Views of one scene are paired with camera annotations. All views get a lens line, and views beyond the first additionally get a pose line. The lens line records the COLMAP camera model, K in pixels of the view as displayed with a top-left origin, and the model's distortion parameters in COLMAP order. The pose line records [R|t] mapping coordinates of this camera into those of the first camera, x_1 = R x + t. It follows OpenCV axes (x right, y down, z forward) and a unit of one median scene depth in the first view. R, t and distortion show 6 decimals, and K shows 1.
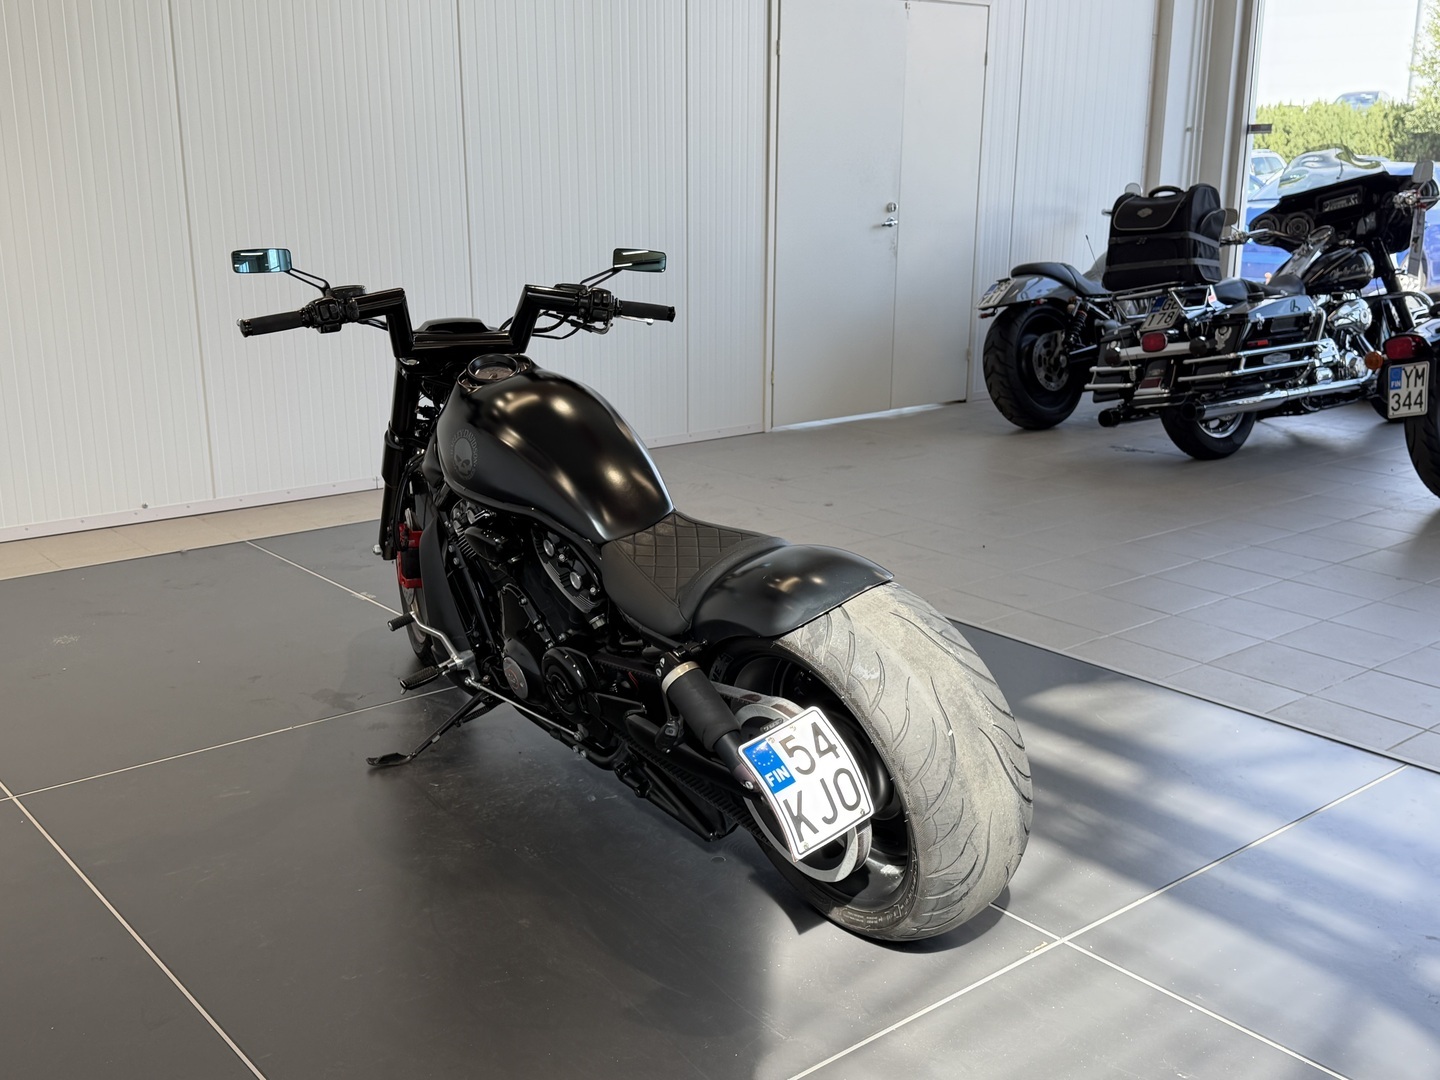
lens RADIAL K [[1516.1, 0, 720.0], [0, 1516.1, 540.0], [0, 0, 1]] dist [0.003365, 0.009350]
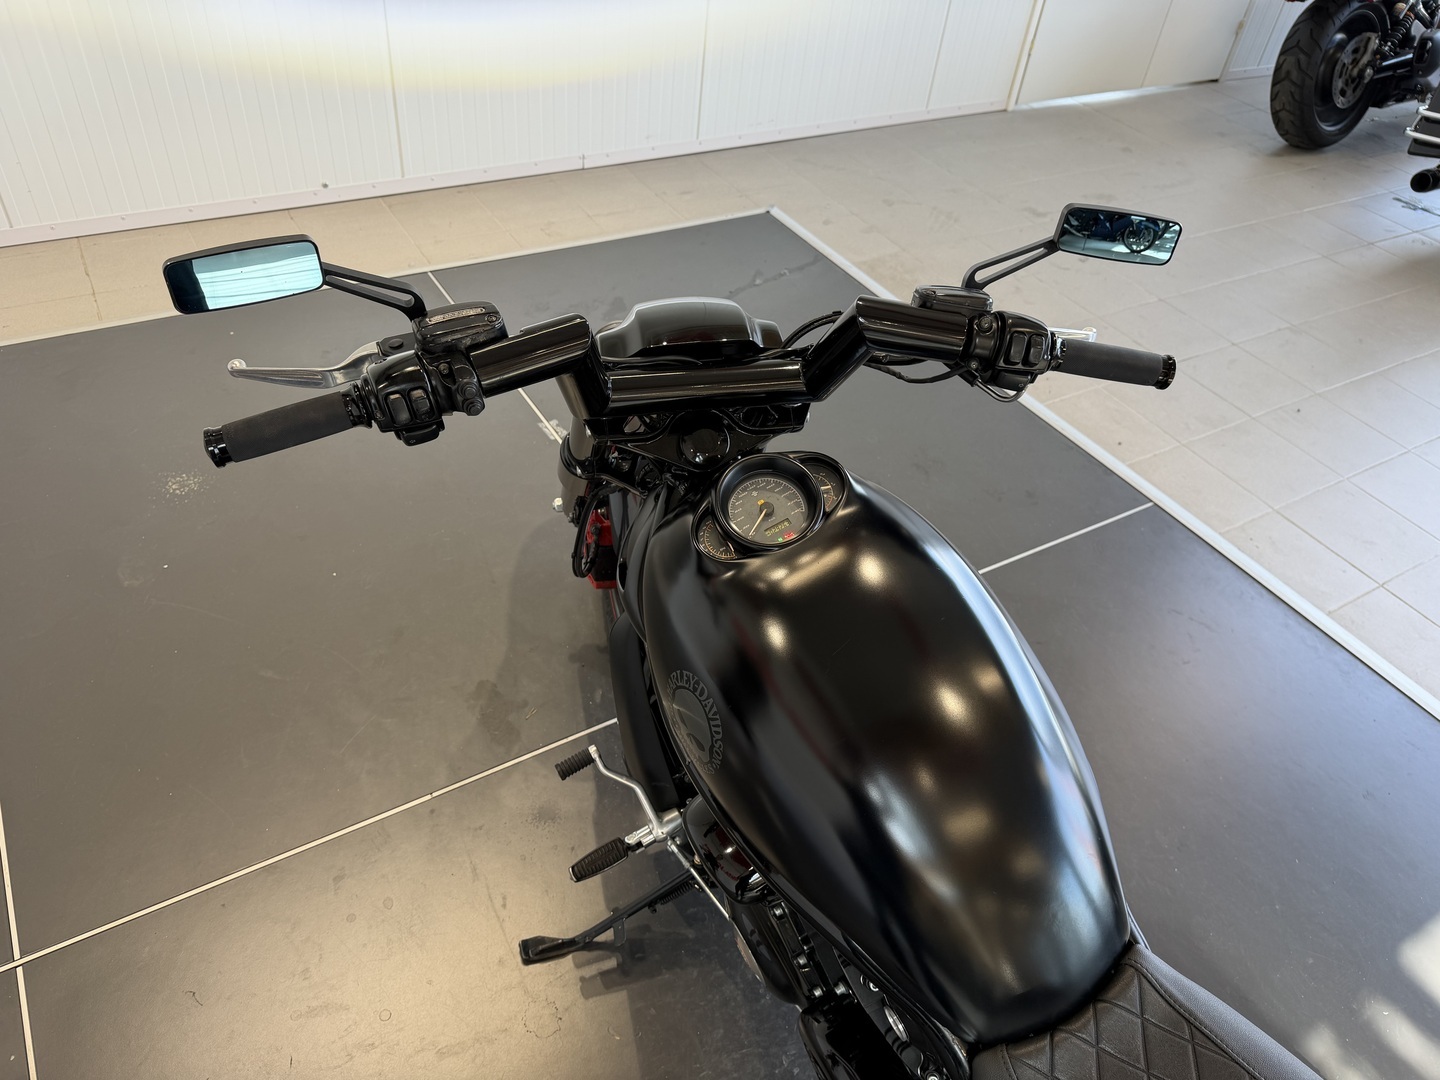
lens RADIAL K [[1049.7, 0, 730.2], [0, 1049.7, 635.7], [0, 0, 1]] dist [-0.005524, -0.029193]
pose [[0.987058, 0.152828, -0.048590, -0.064466], [-0.108446, 0.859319, 0.499810, -0.108809], [0.118139, -0.488072, 0.864771, 0.318198]]
